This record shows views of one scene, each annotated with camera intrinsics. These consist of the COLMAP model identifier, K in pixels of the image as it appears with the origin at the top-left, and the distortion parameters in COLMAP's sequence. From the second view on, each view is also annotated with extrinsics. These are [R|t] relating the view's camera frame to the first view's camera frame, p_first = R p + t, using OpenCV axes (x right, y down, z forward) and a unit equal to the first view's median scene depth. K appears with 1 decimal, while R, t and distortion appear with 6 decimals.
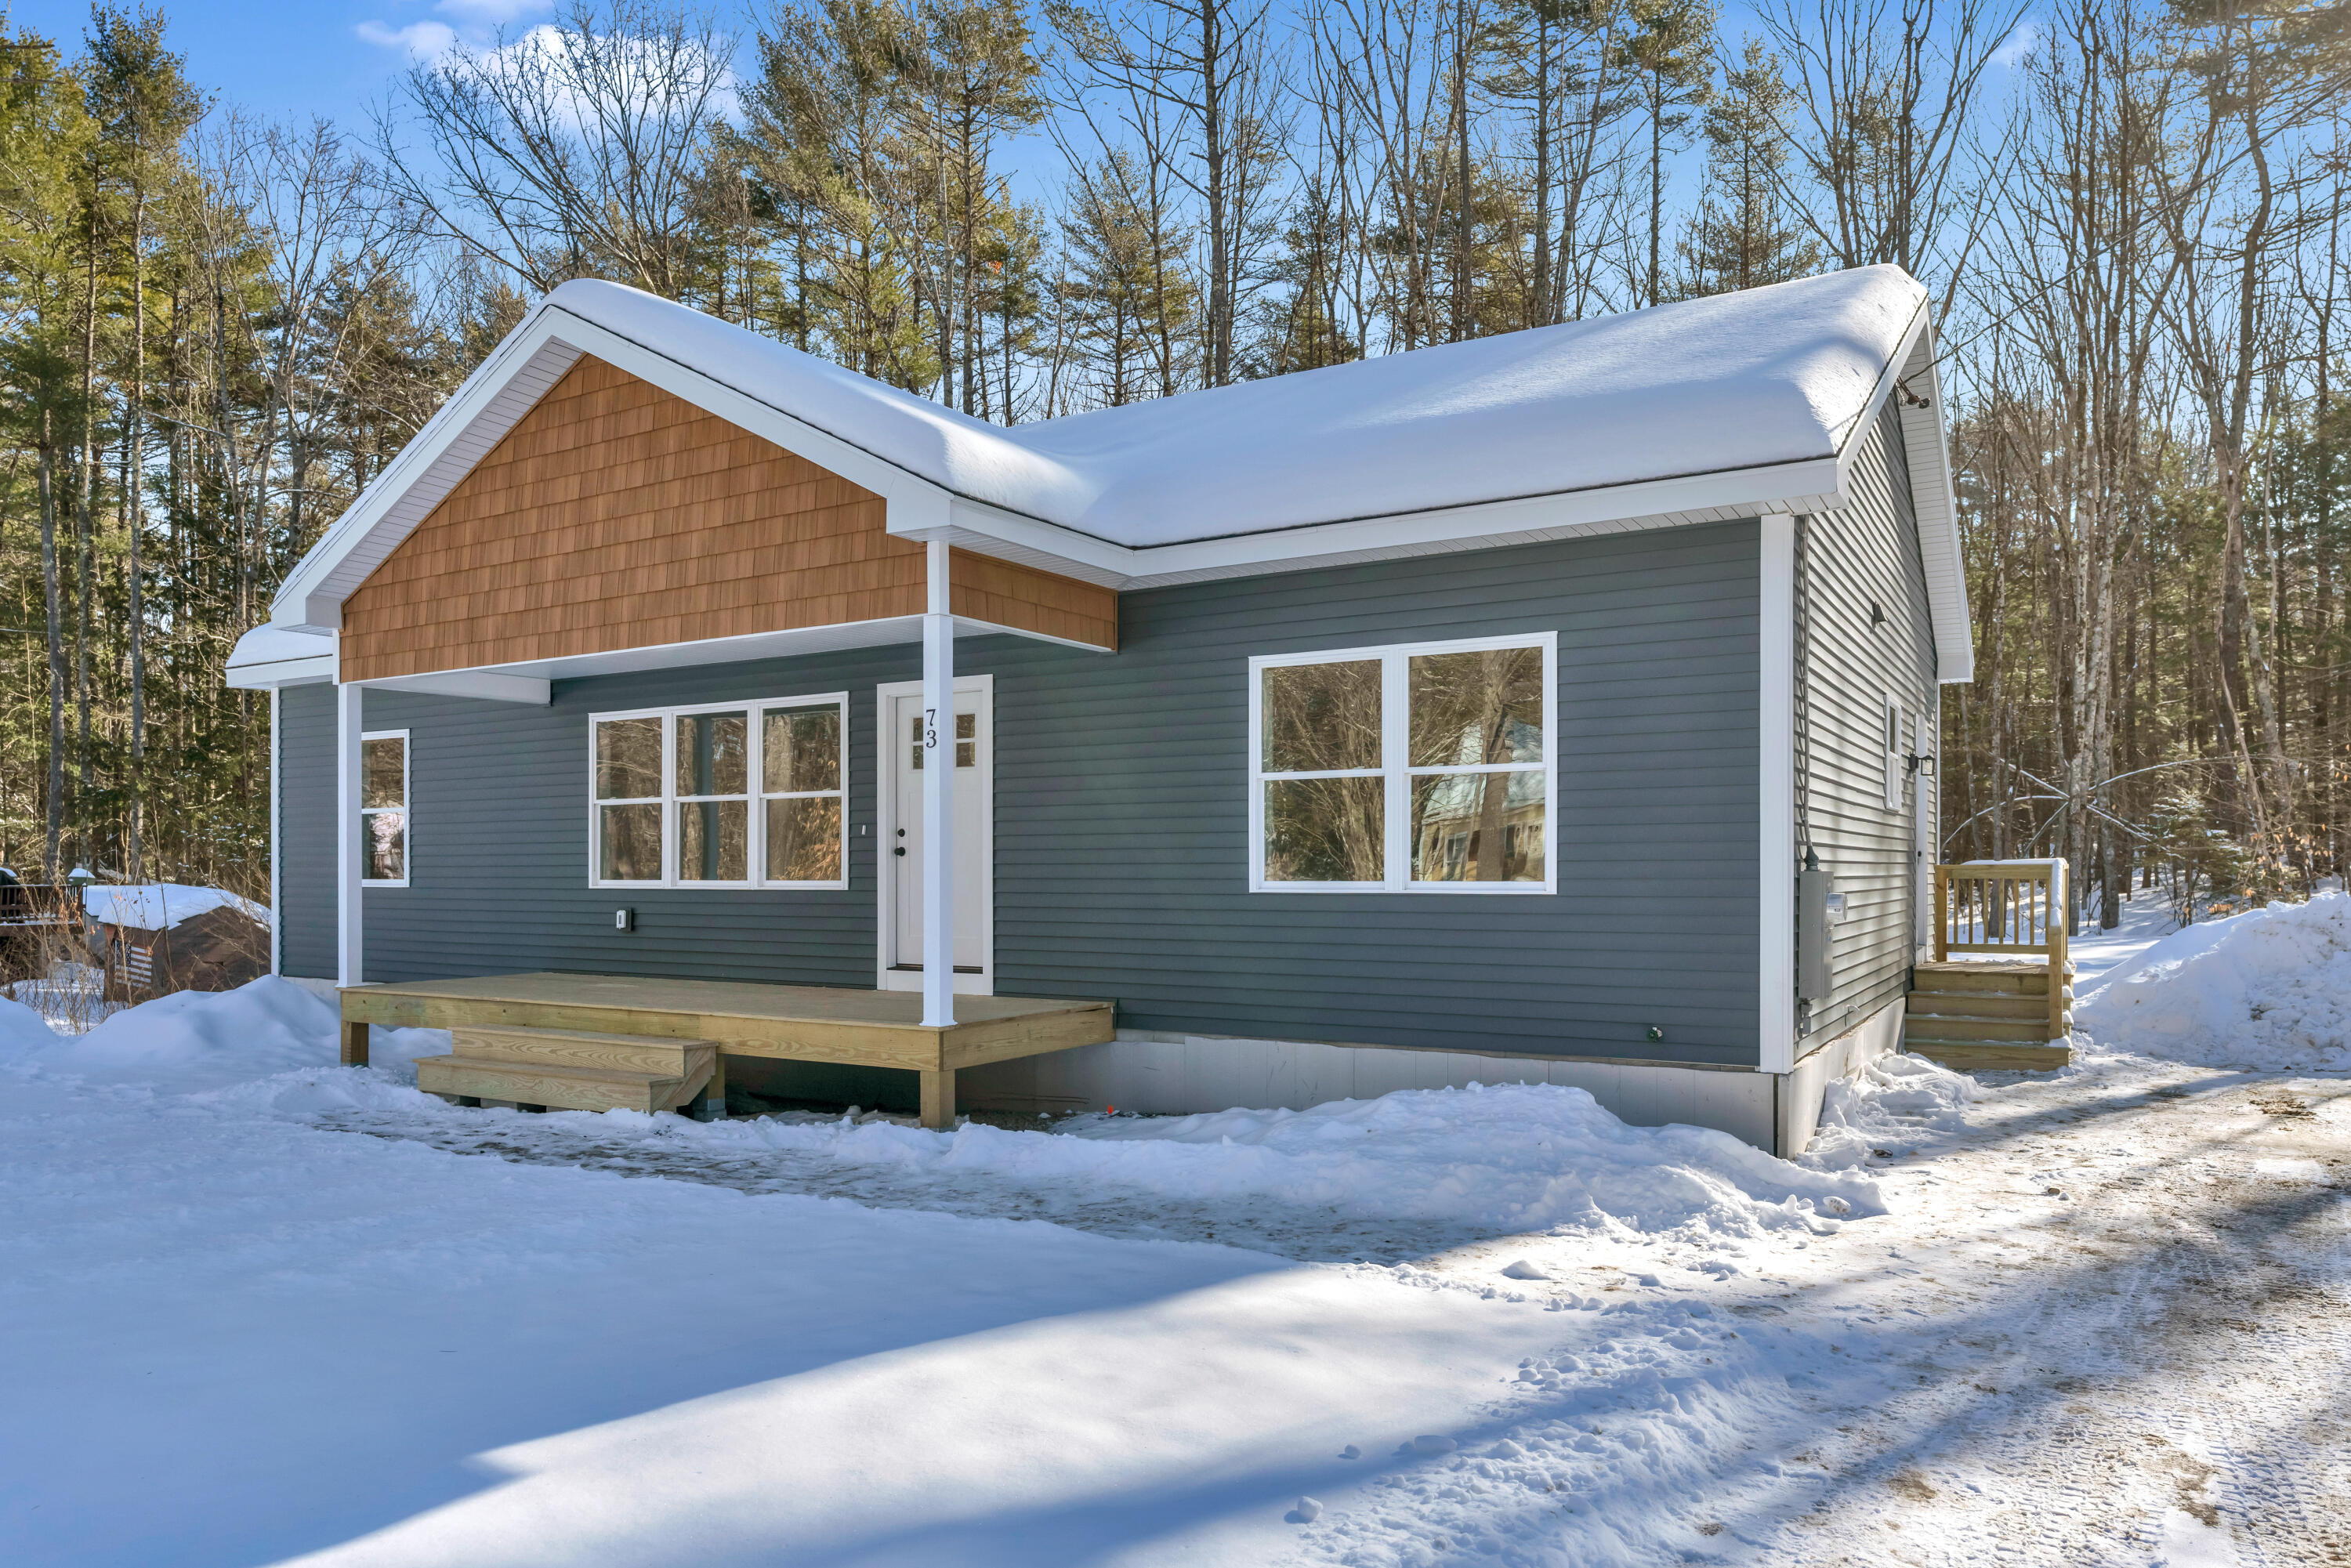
lens RADIAL K [[1375.3, 0, 1175.5], [0, 1375.3, 784.0], [0, 0, 1]] dist [0.000569, -0.000092]
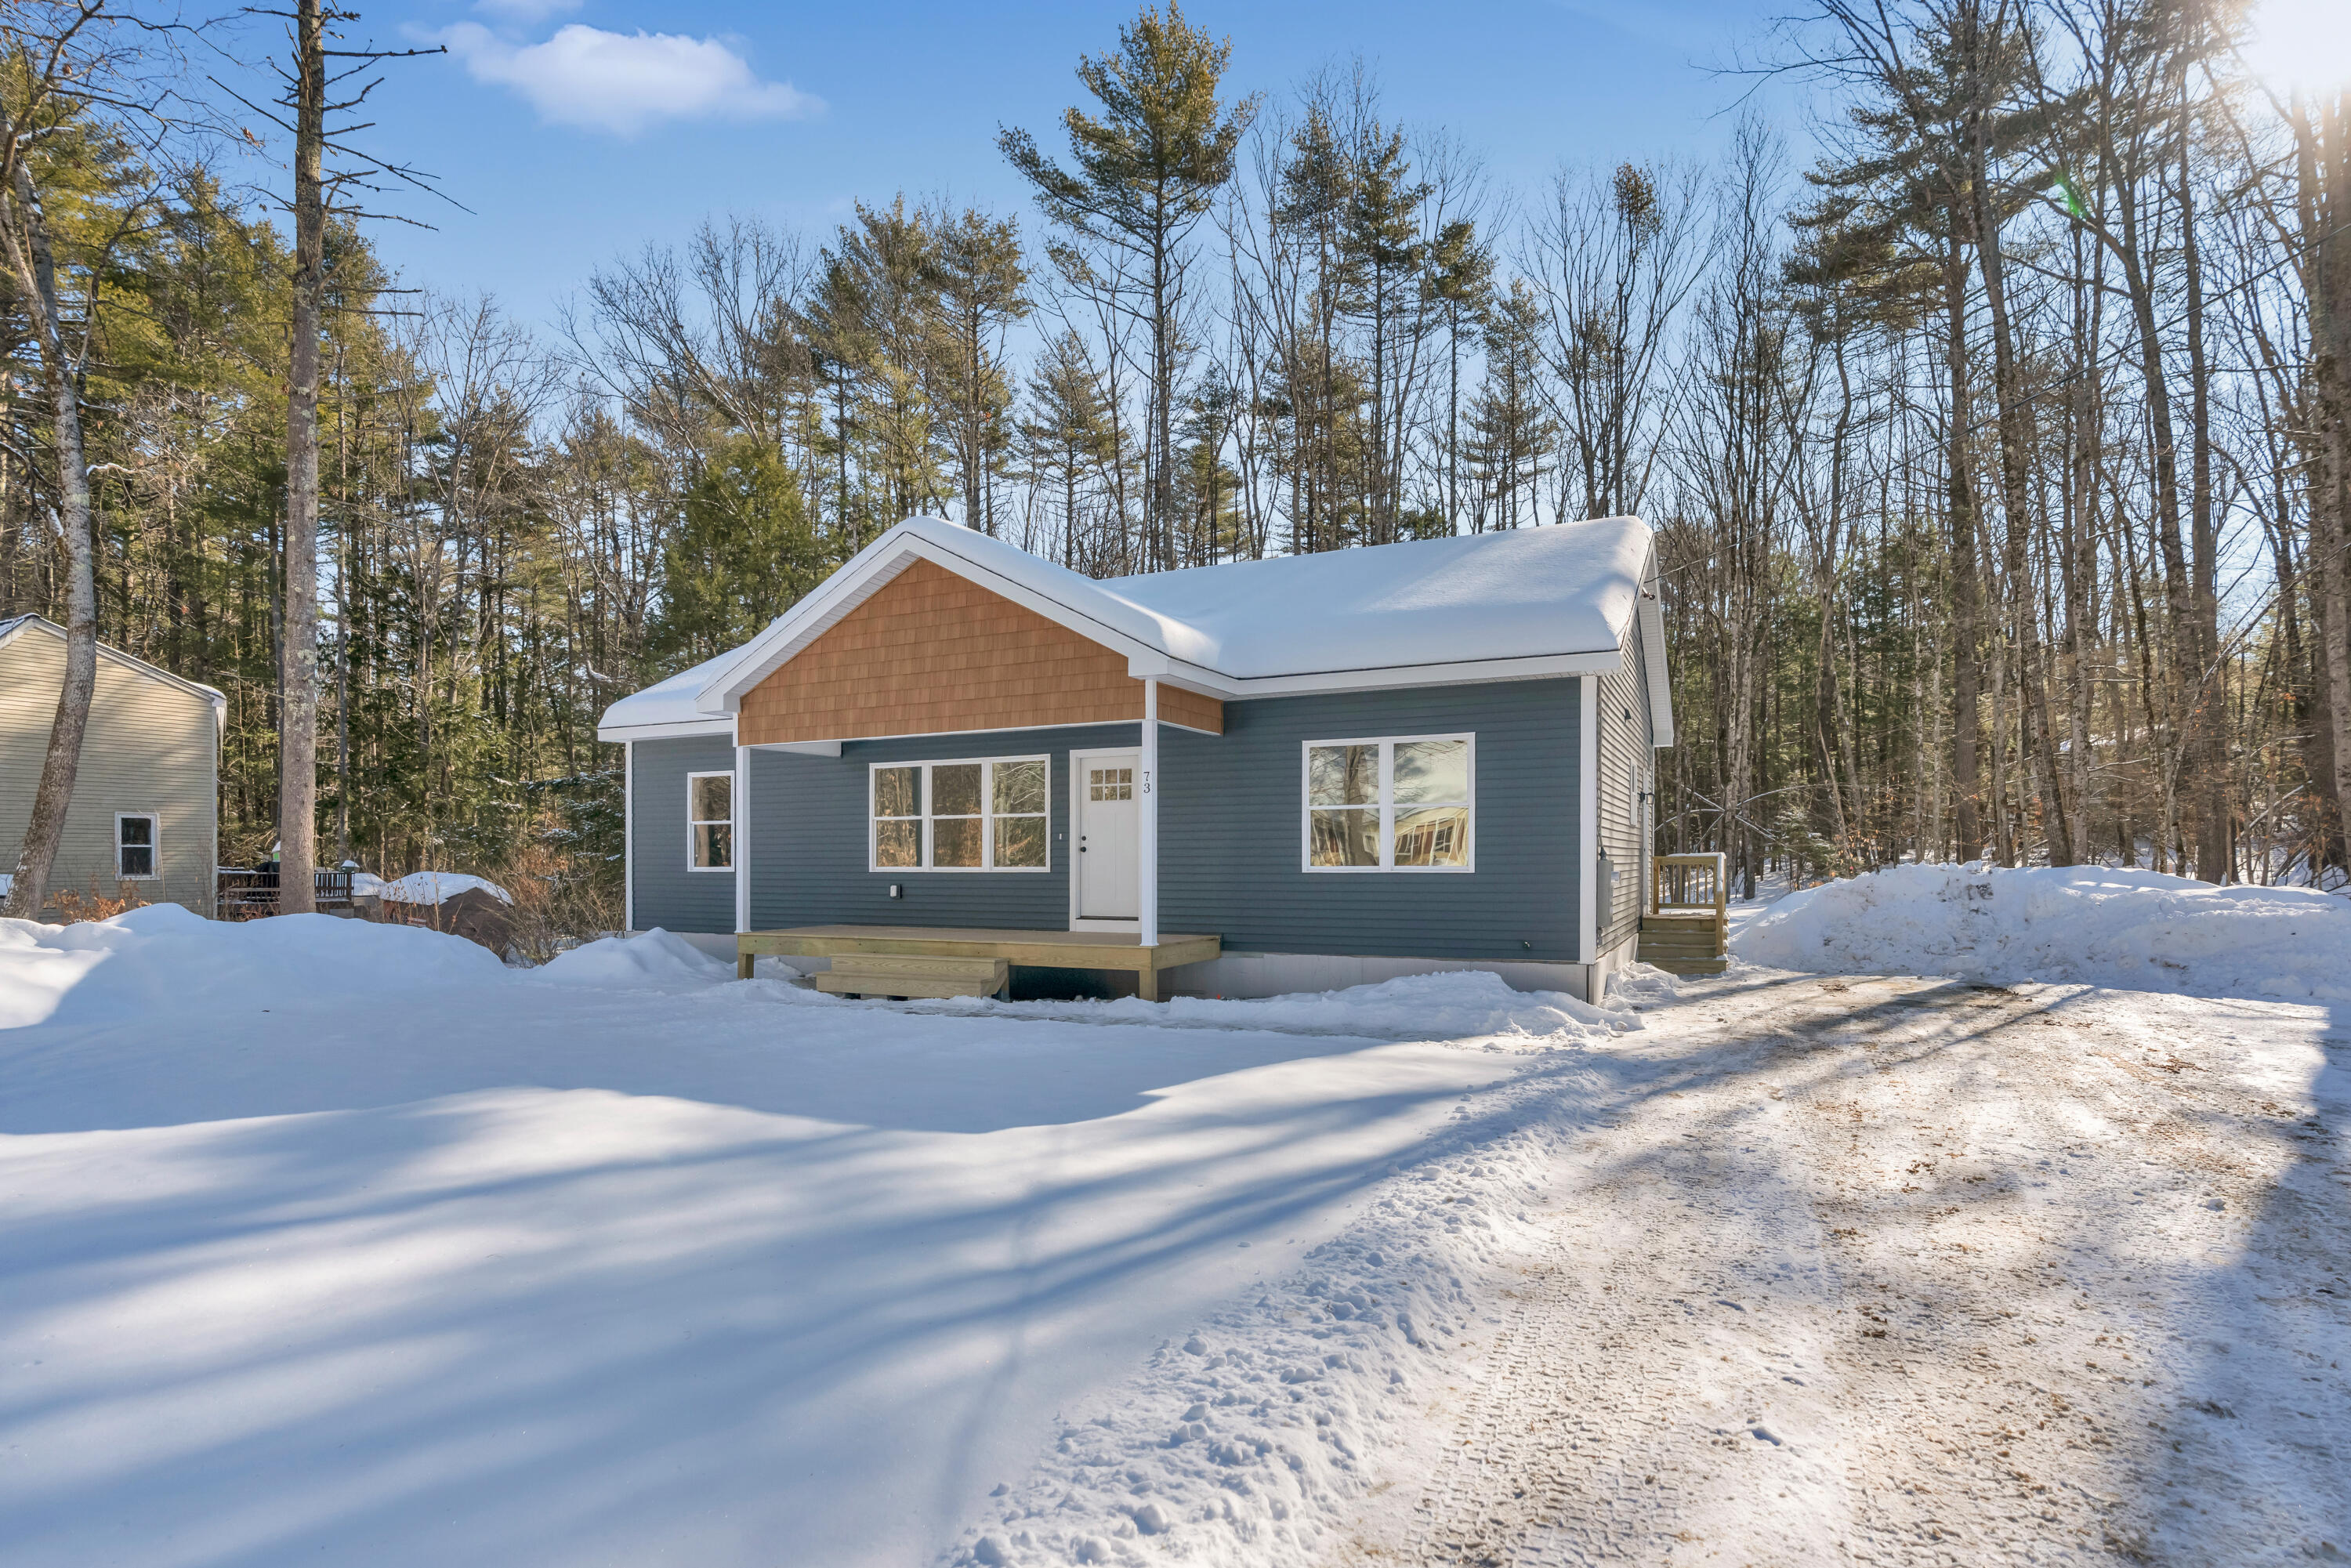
lens RADIAL K [[1048.8, 0, 1209.2], [0, 1048.8, 788.4], [0, 0, 1]] dist [-0.015843, -0.000022]
pose [[0.992956, 0.006609, 0.118300, -0.135352], [-0.005820, 0.999958, -0.007010, -0.012048], [-0.118341, 0.006272, 0.992953, -0.202267]]
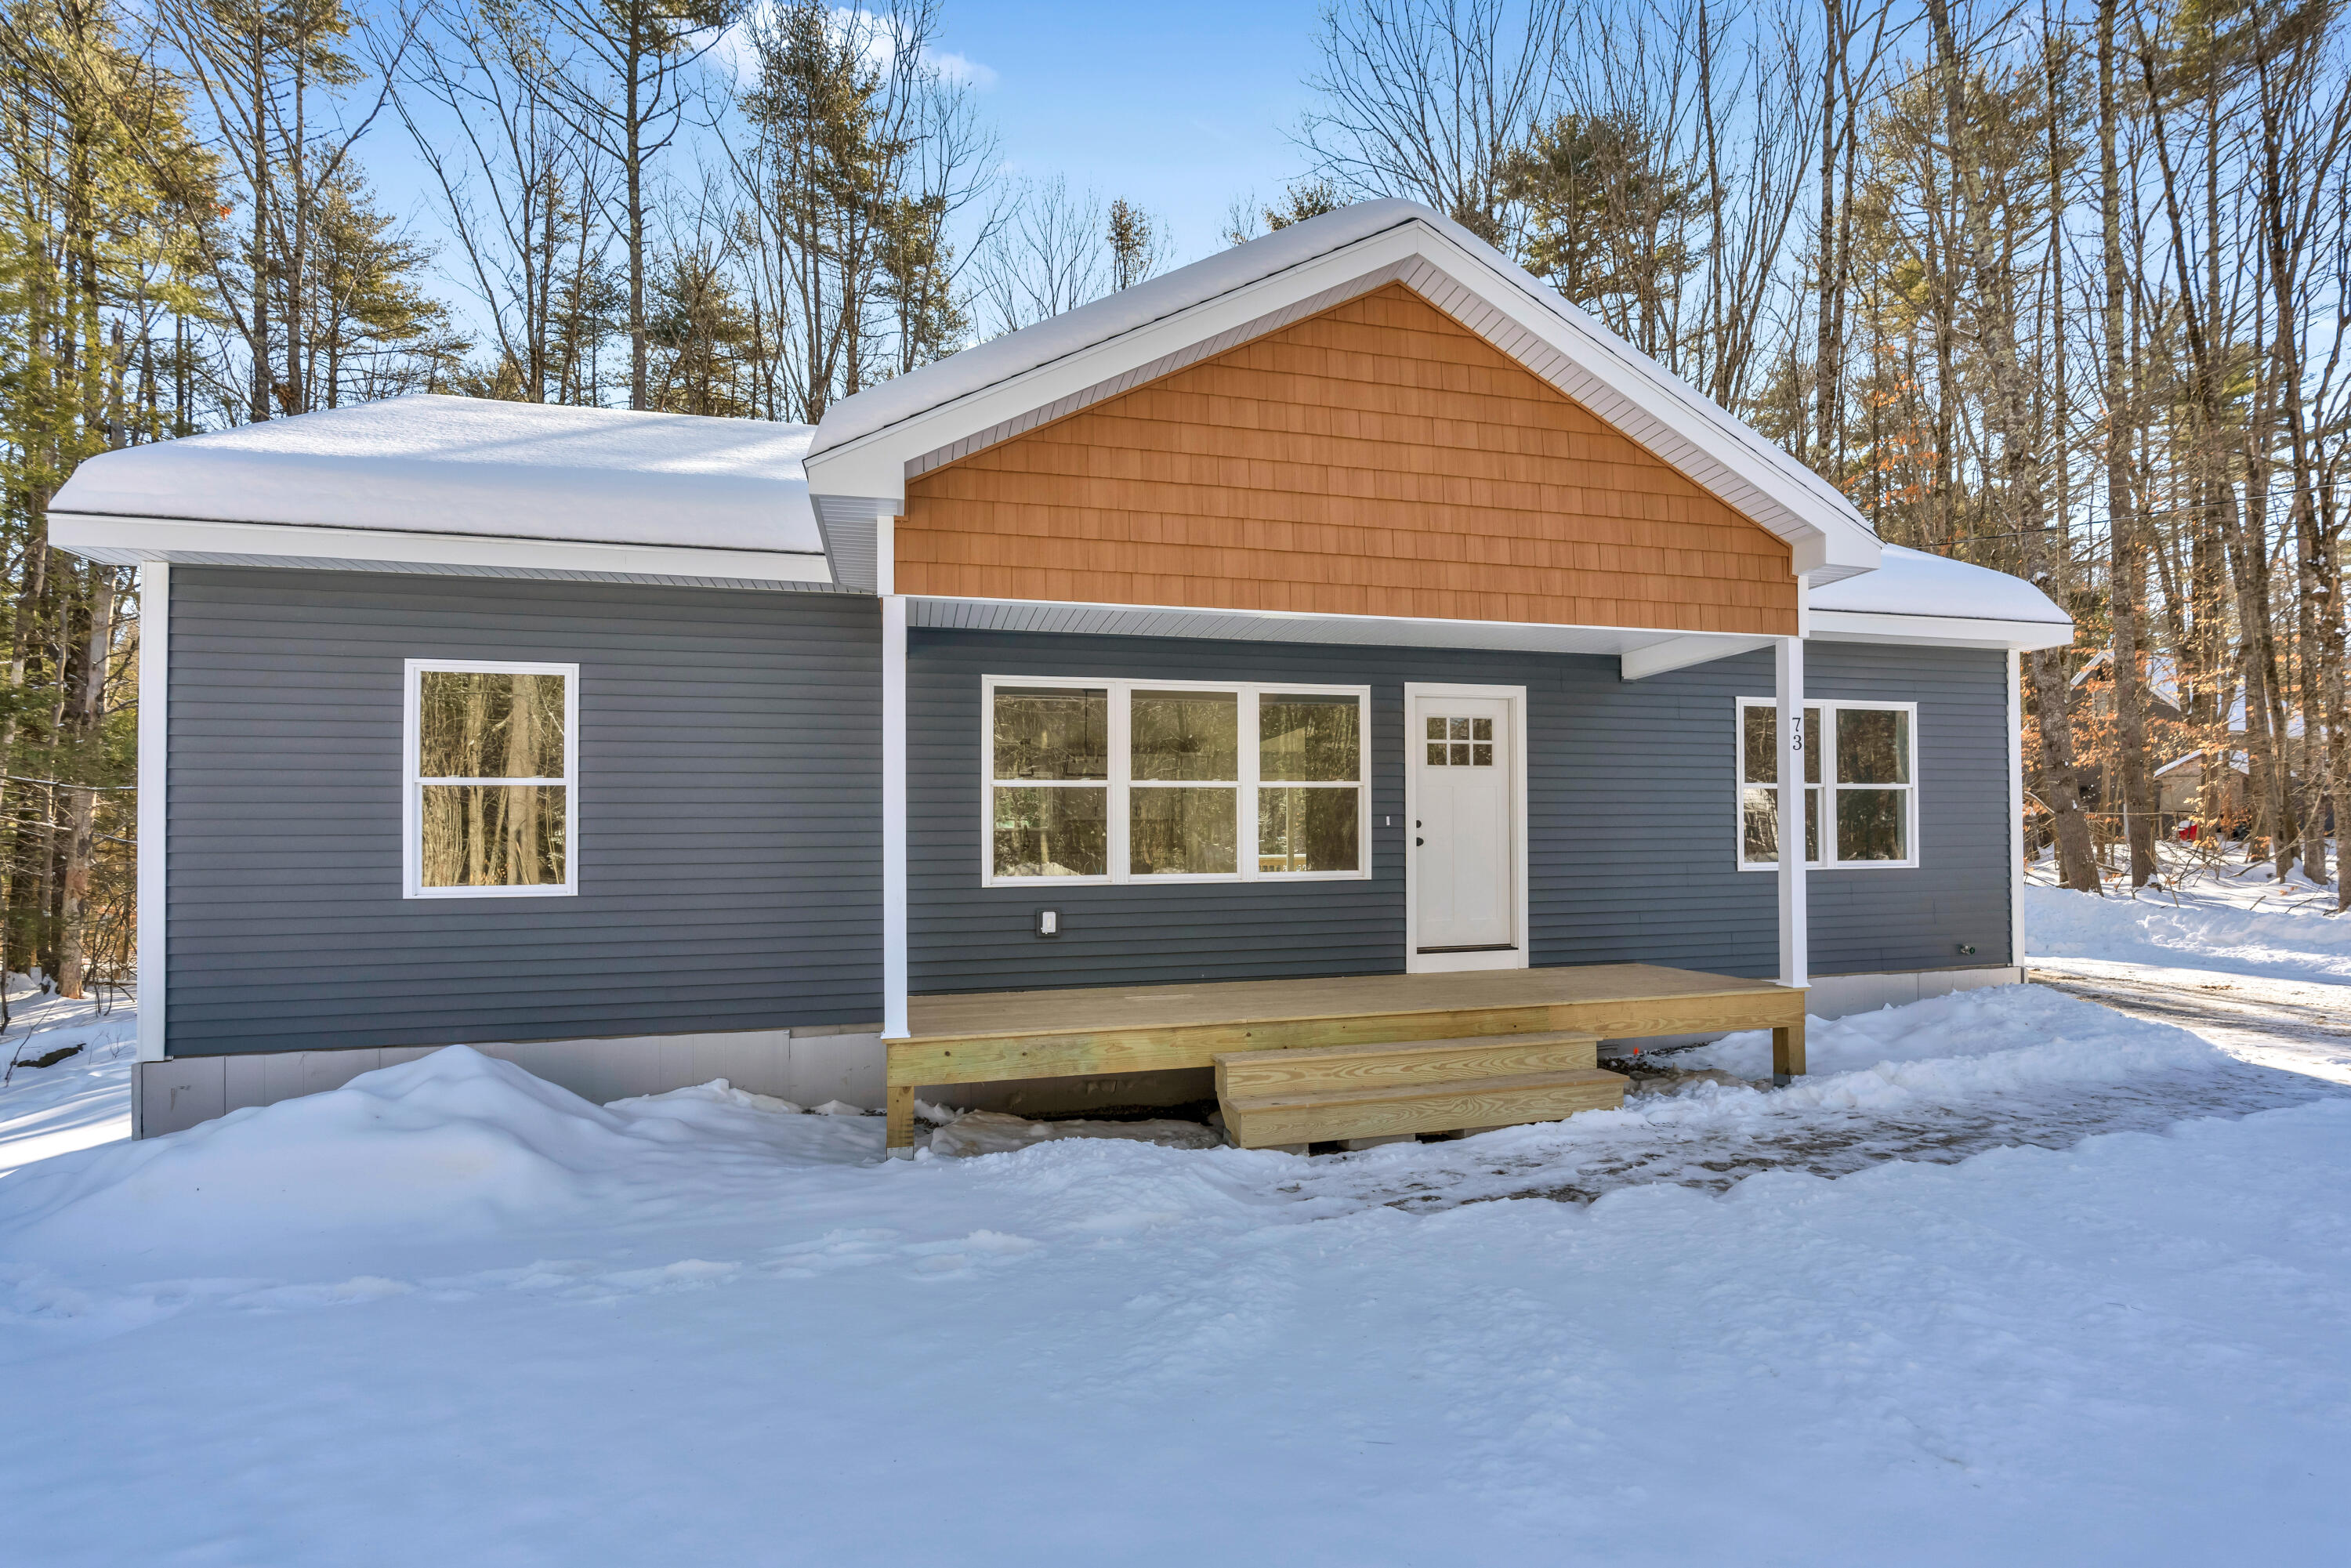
lens RADIAL K [[1050.7, 0, 1391.3], [0, 1050.7, 780.3], [0, 0, 1]] dist [-0.001426, -0.000154]
pose [[0.717499, 0.043611, 0.695193, -0.531167], [-0.029836, 0.999046, -0.031879, 0.019222], [-0.695921, 0.002131, 0.718116, 0.293358]]
